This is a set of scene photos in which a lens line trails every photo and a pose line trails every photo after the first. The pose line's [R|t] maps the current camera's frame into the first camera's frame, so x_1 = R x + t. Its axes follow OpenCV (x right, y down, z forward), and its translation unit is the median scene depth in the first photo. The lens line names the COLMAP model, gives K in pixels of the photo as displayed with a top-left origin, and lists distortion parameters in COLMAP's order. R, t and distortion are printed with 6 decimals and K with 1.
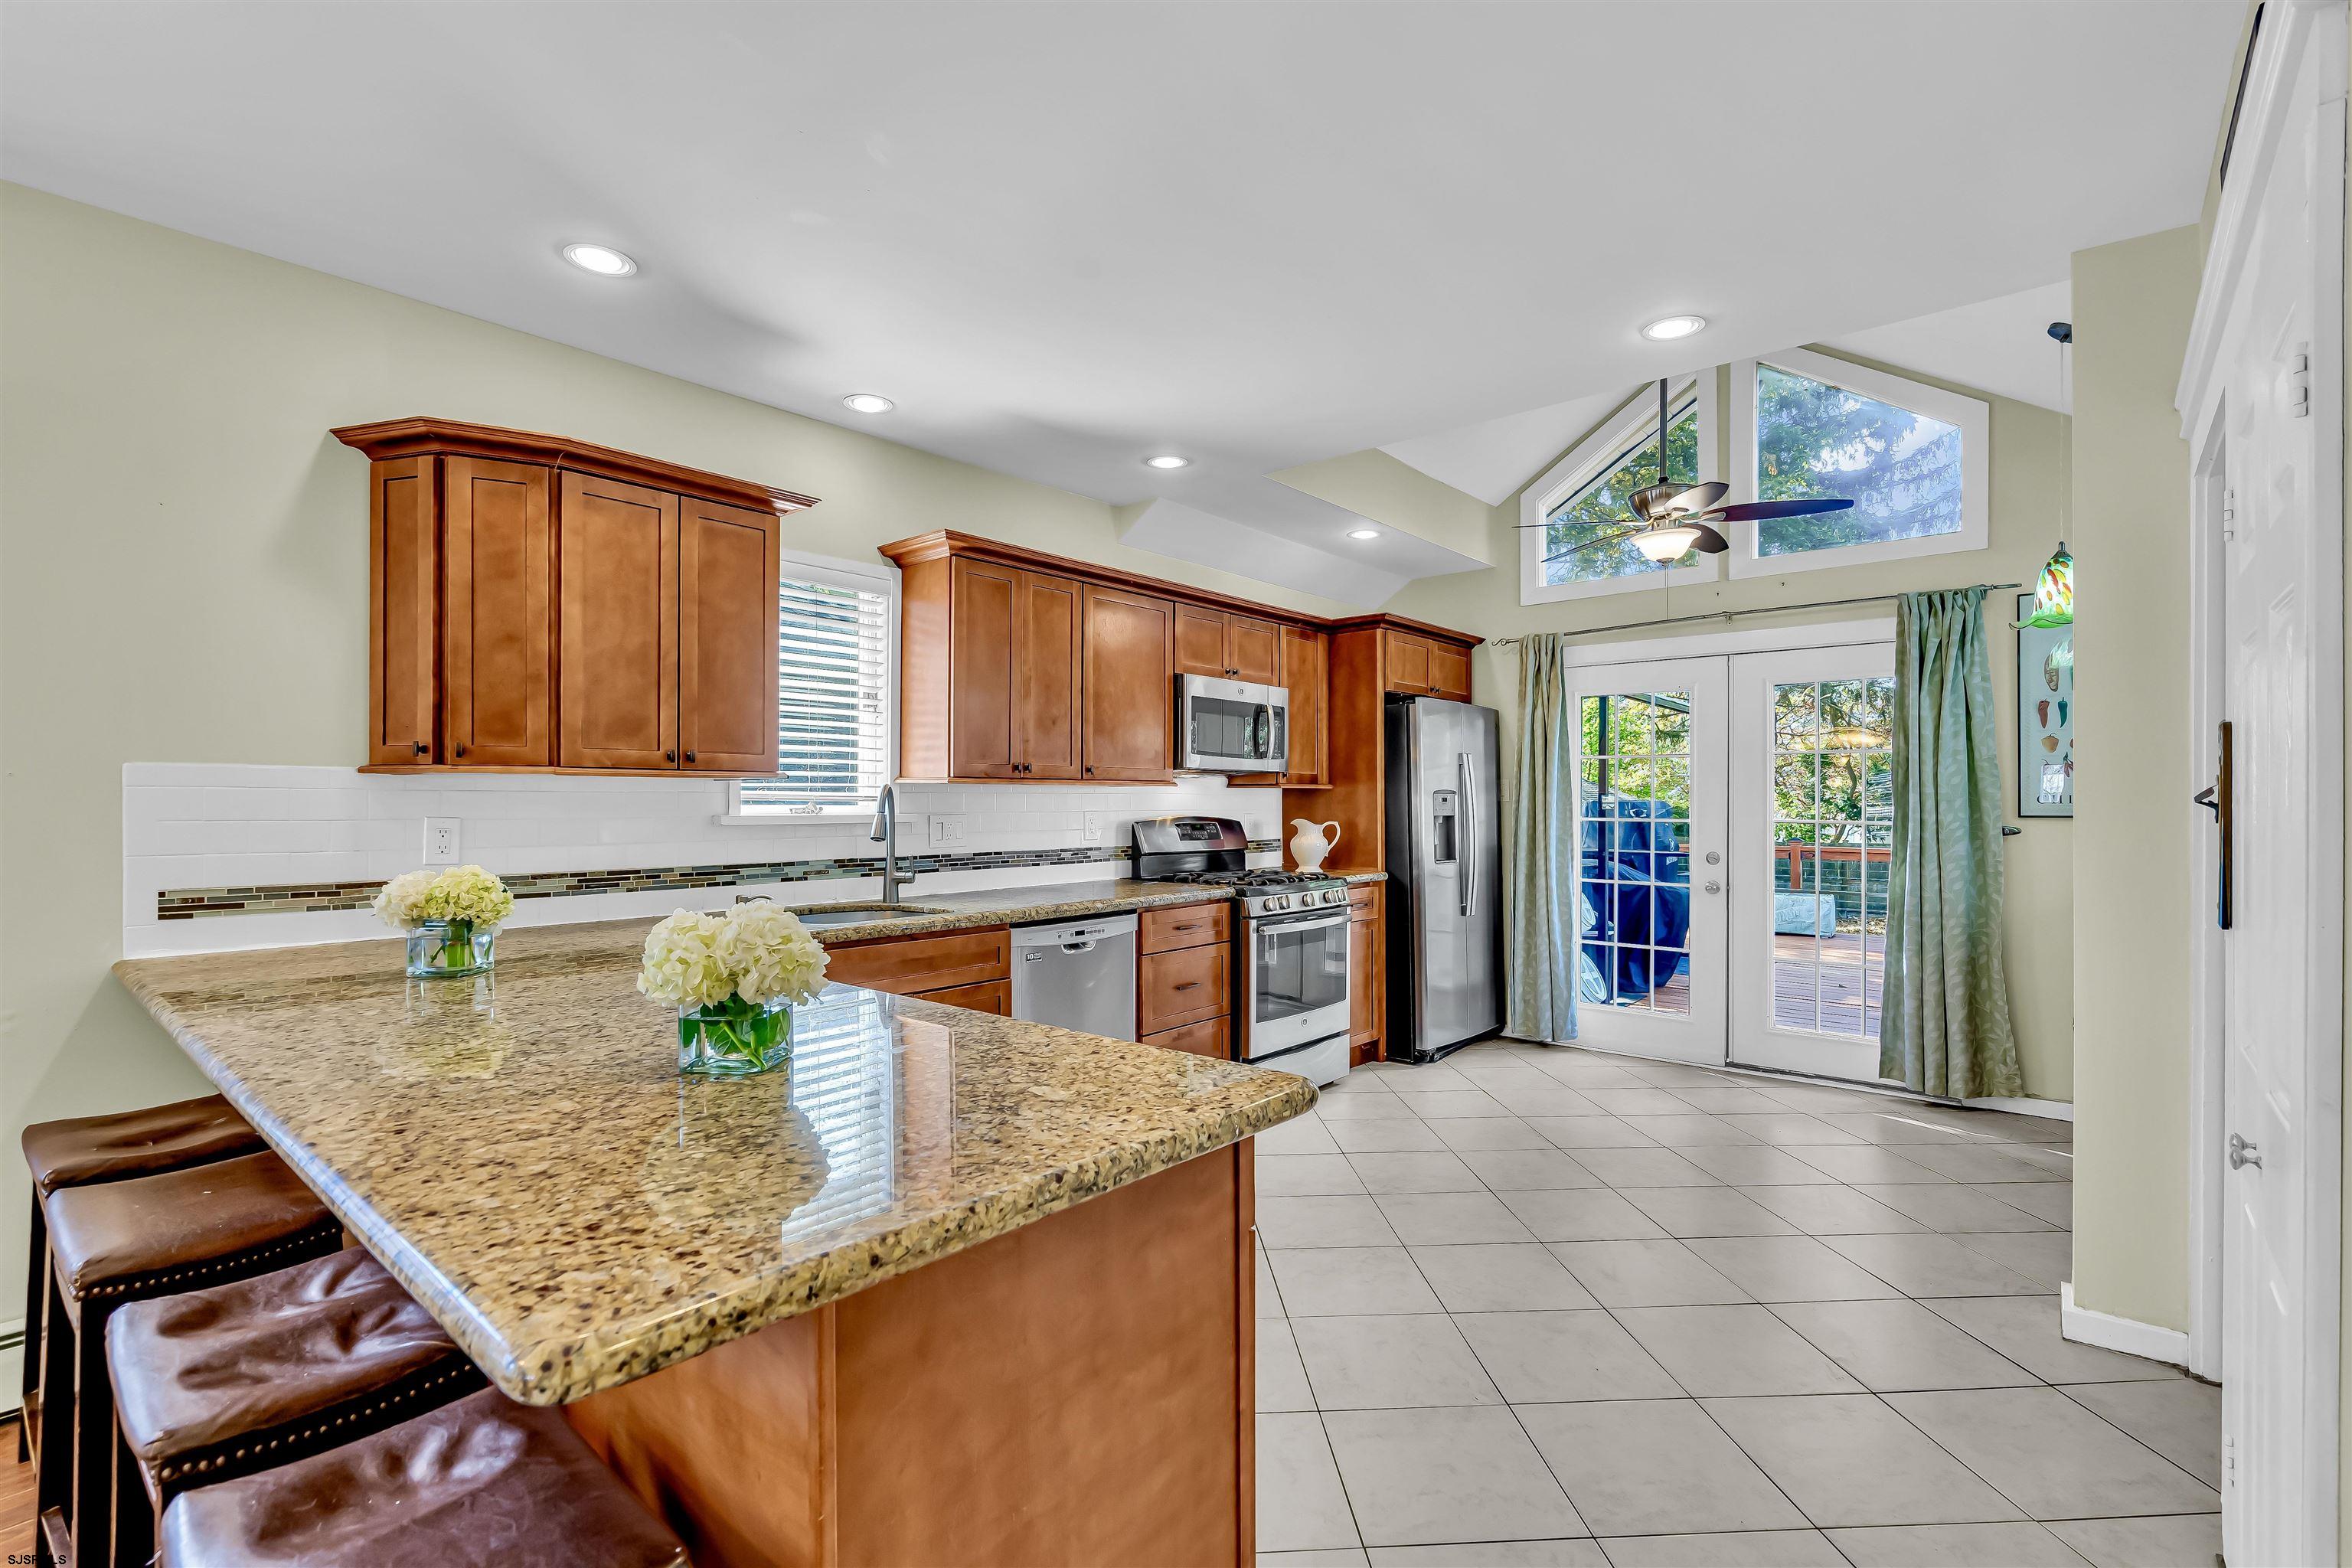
lens RADIAL K [[1057.0, 0, 1177.1], [0, 1057.0, 803.6], [0, 0, 1]] dist [-0.008442, 0.003183]
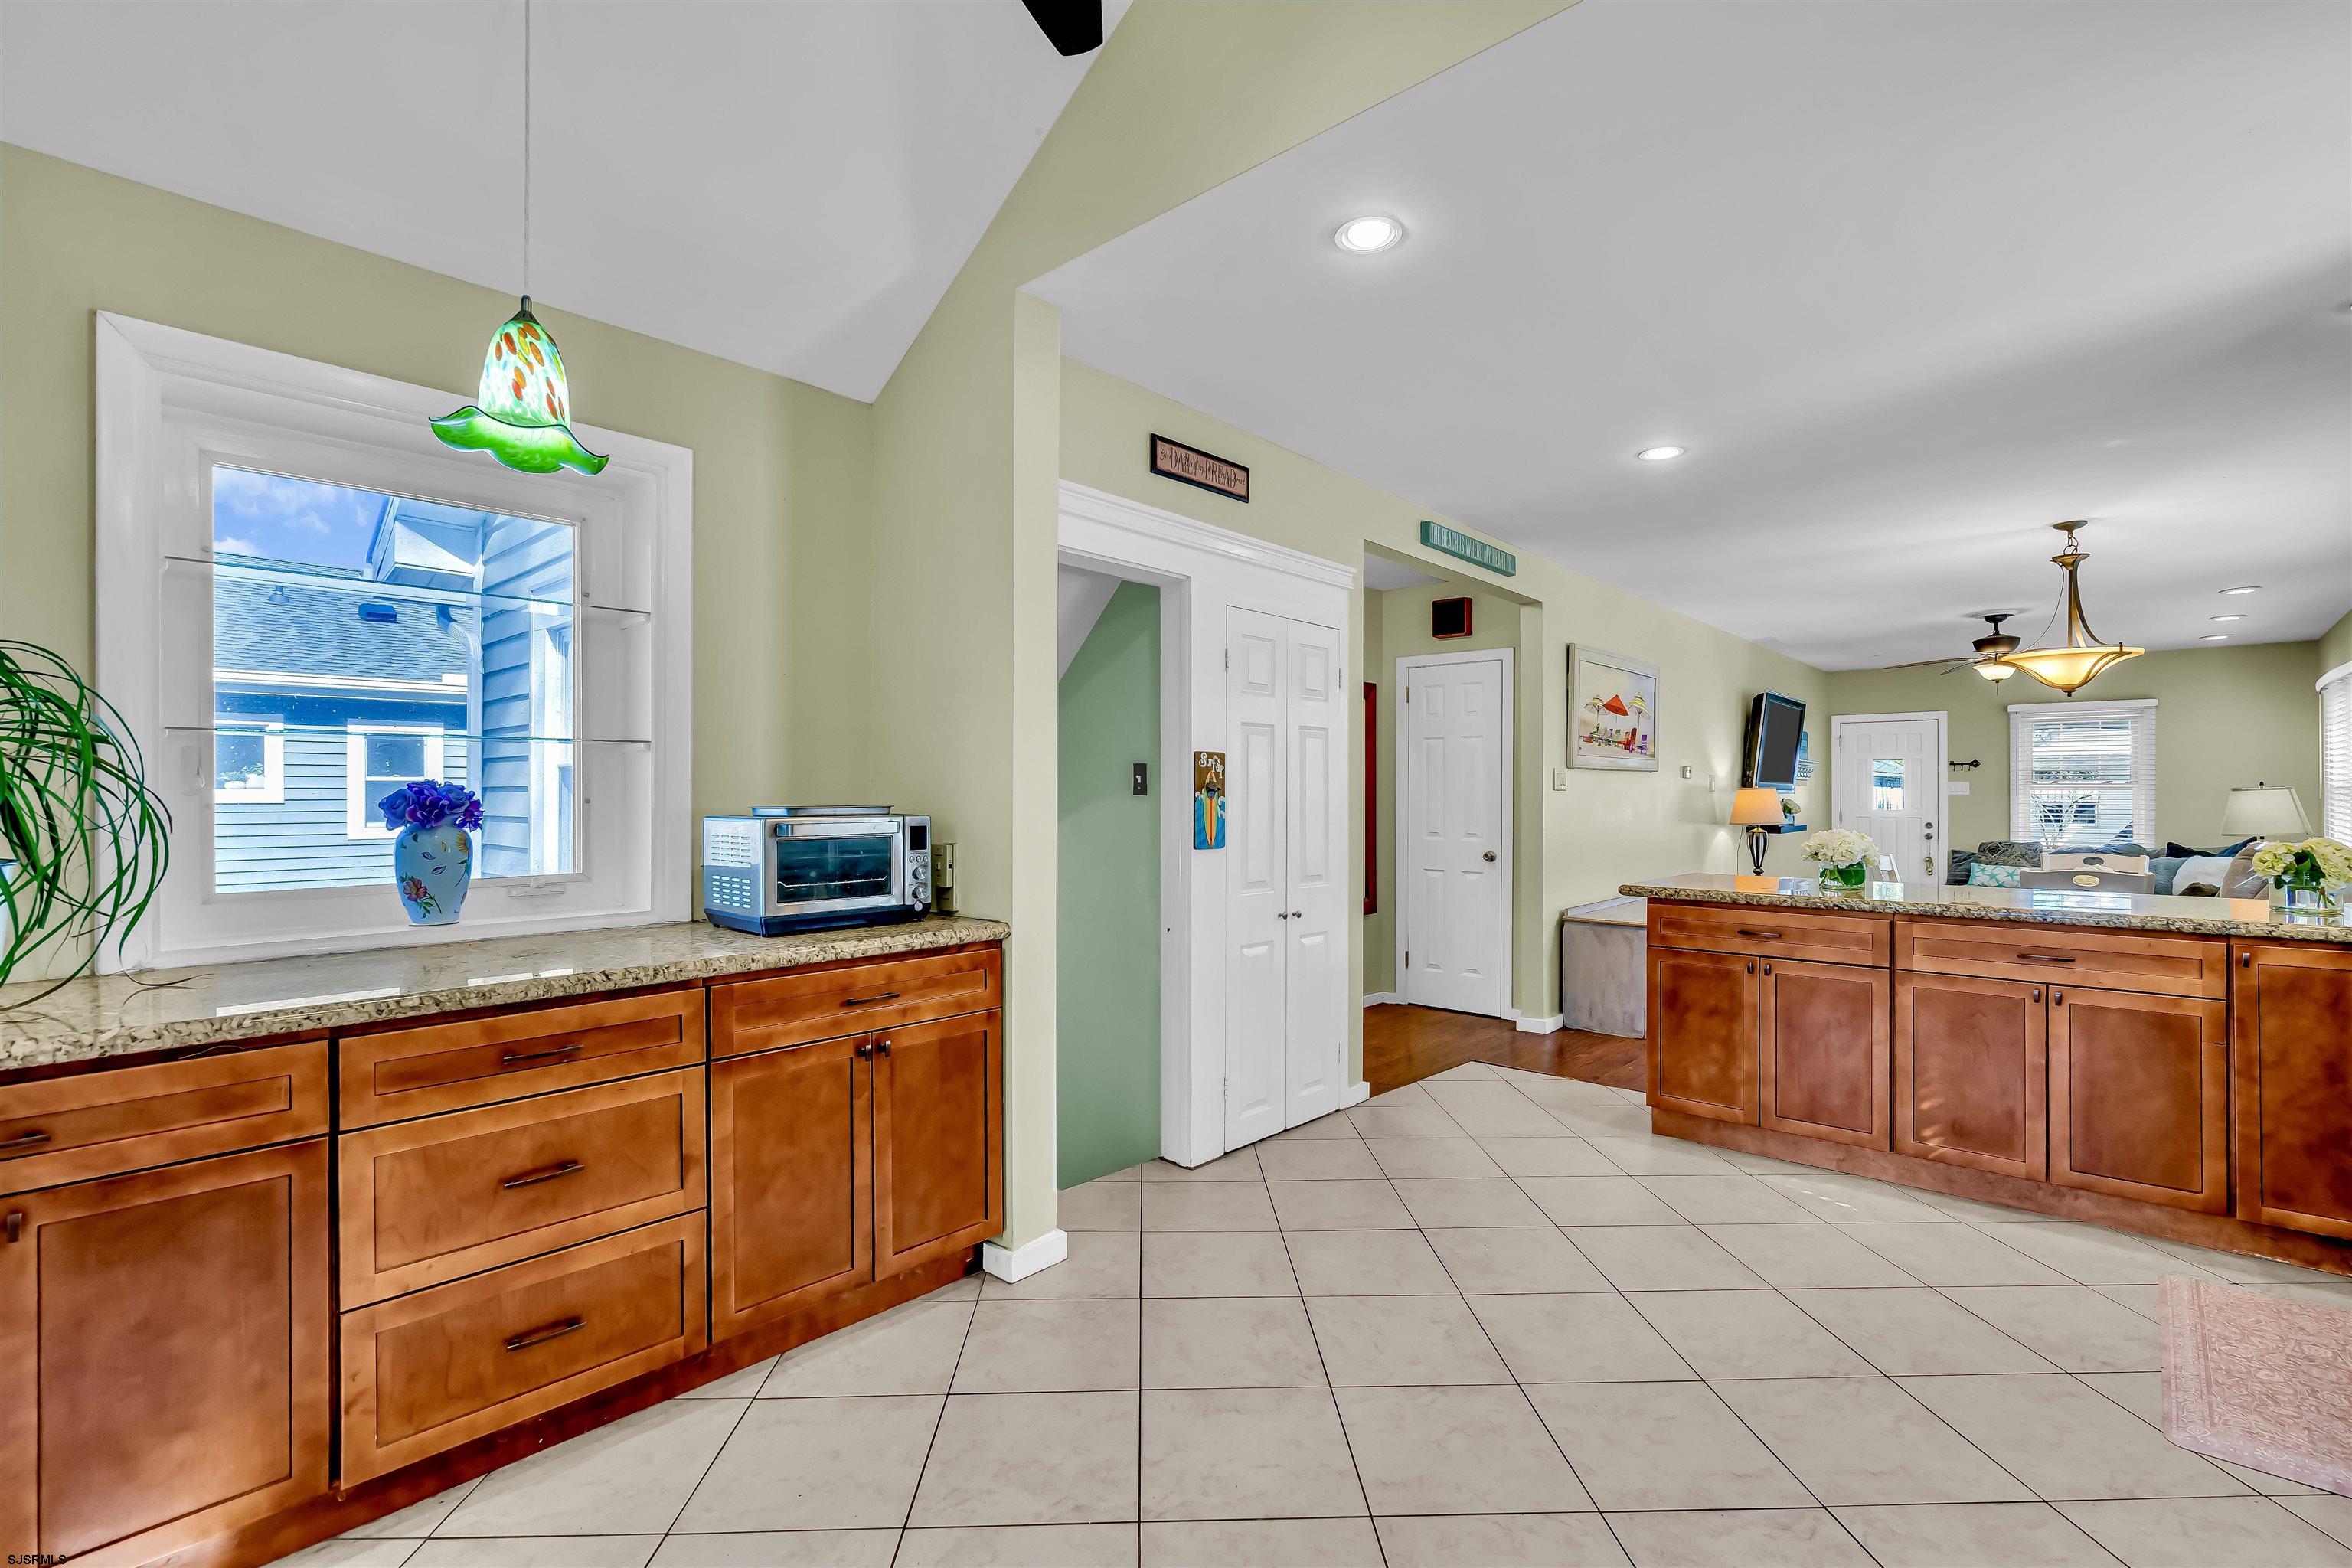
lens RADIAL K [[1057.0, 0, 1172.6], [0, 1057.0, 791.0], [0, 0, 1]] dist [-0.008442, 0.003183]
pose [[-0.999574, -0.003005, 0.029015, 0.407605], [-0.003071, 0.999993, -0.002227, 0.003142], [-0.029008, -0.002316, -0.999577, 1.258143]]
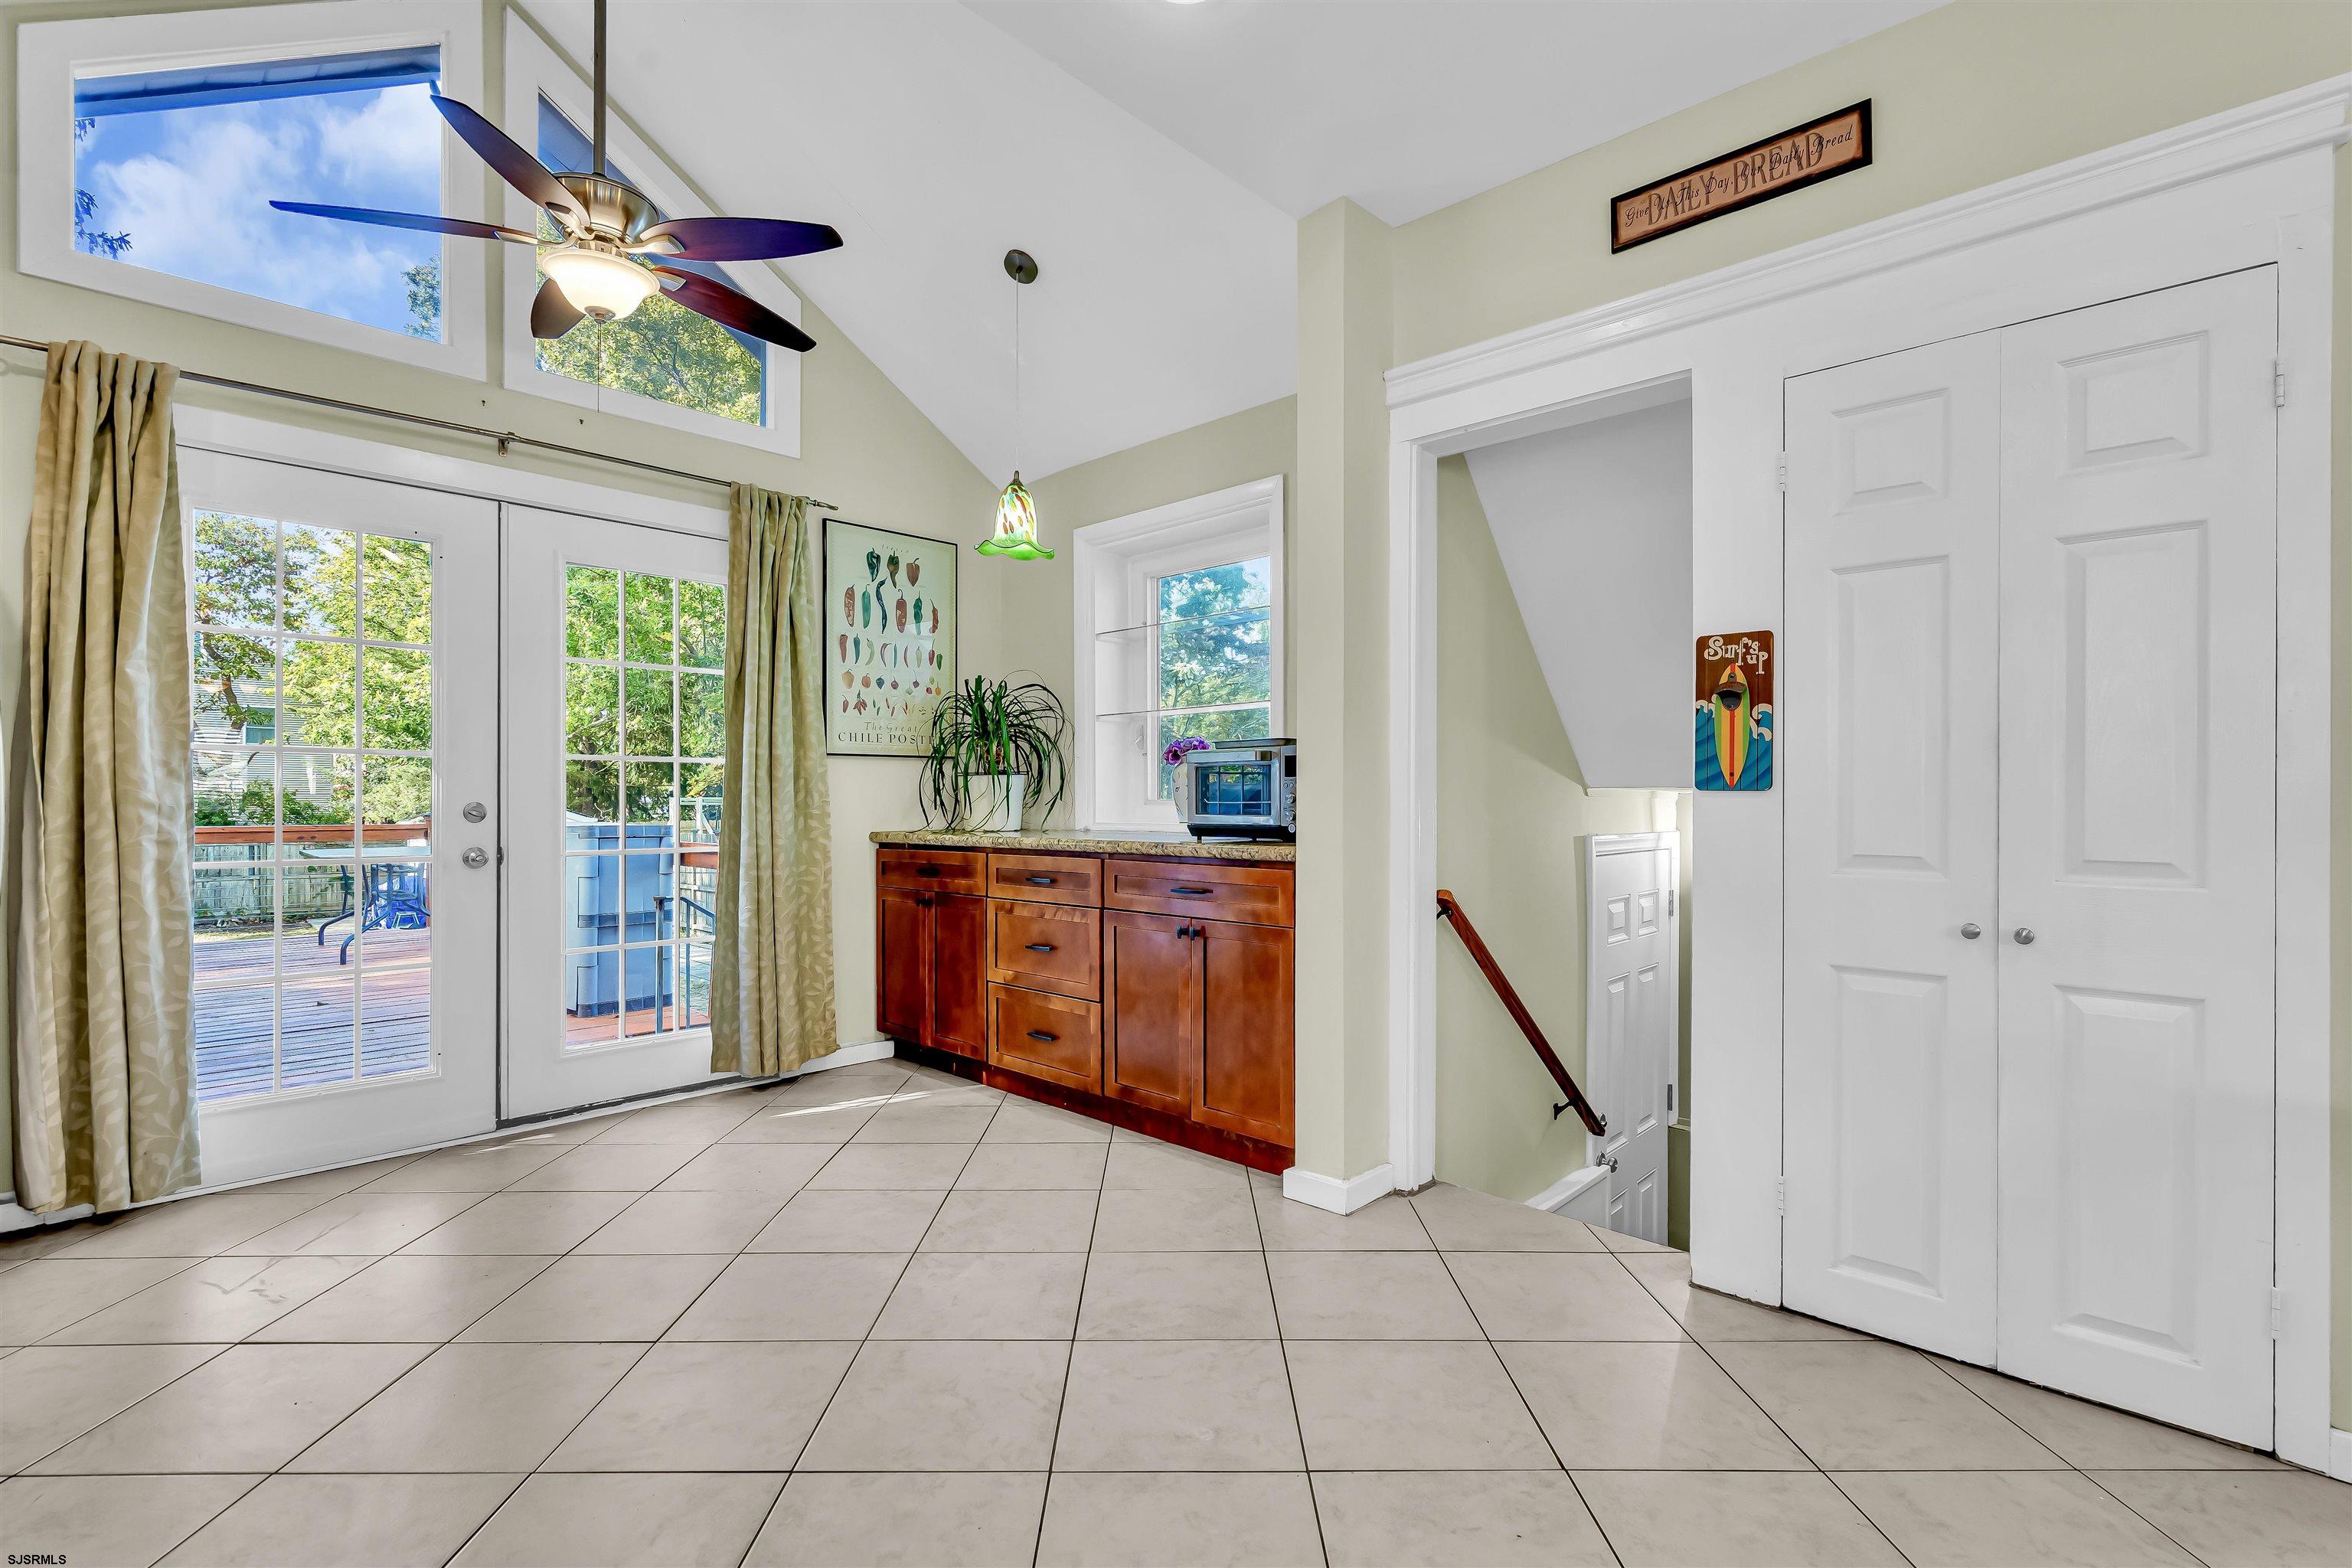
lens RADIAL K [[1057.0, 0, 1166.3], [0, 1057.0, 795.8], [0, 0, 1]] dist [-0.008442, 0.003183]
pose [[0.052617, -0.001770, 0.998613, -0.132438], [-0.000375, 0.999998, 0.001792, 0.049261], [-0.998615, -0.000469, 0.052617, 0.664899]]
